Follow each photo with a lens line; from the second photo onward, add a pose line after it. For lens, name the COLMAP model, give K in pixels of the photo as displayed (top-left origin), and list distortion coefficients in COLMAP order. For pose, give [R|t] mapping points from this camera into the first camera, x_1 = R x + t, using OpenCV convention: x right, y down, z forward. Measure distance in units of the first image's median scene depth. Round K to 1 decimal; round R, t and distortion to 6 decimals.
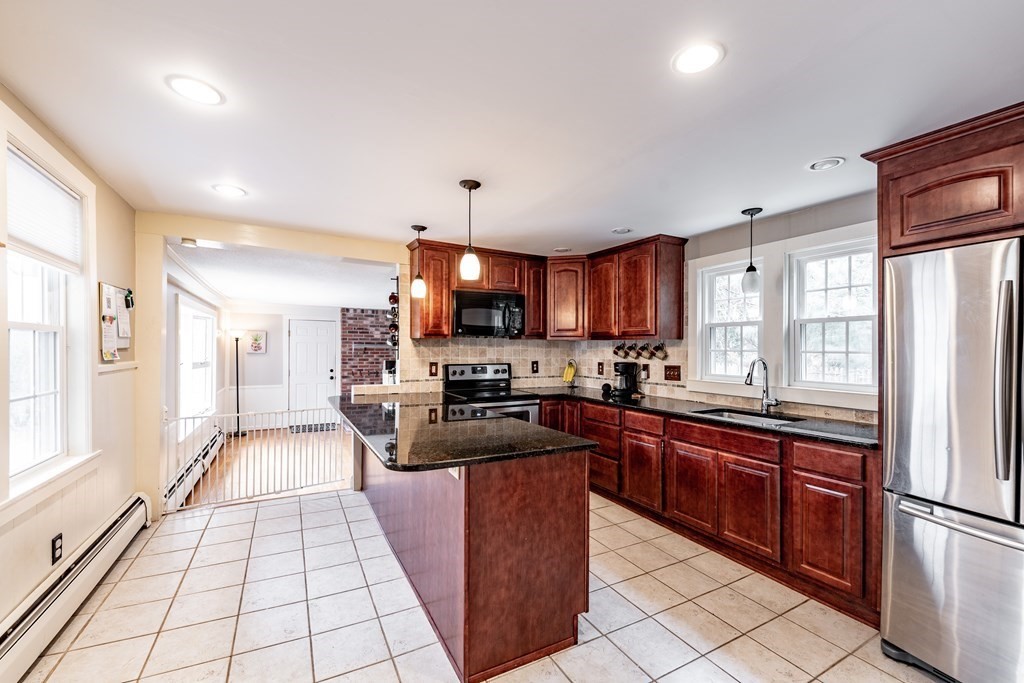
lens RADIAL K [[415.0, 0, 512.6], [0, 415.0, 352.9], [0, 0, 1]] dist [0.000225, -0.000003]
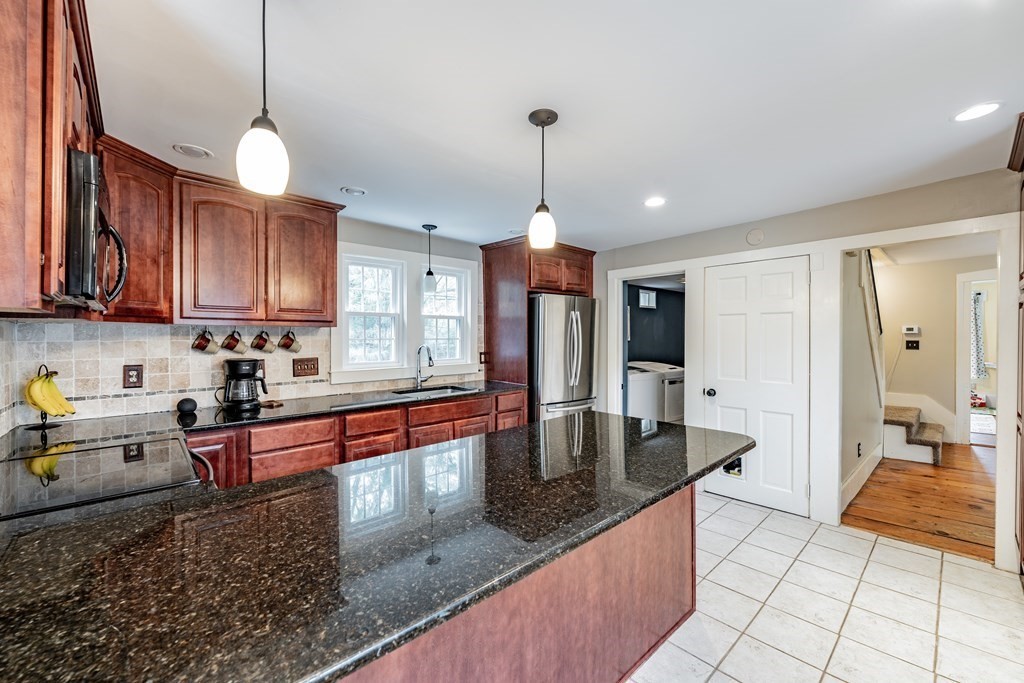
lens RADIAL K [[414.3, 0, 511.5], [0, 414.3, 329.8], [0, 0, 1]] dist [-0.000364, -0.000089]
pose [[-0.236729, -0.003696, 0.971569, -0.557385], [0.005433, 0.999972, 0.005128, -0.030188], [-0.971561, 0.006492, -0.236702, 0.854318]]
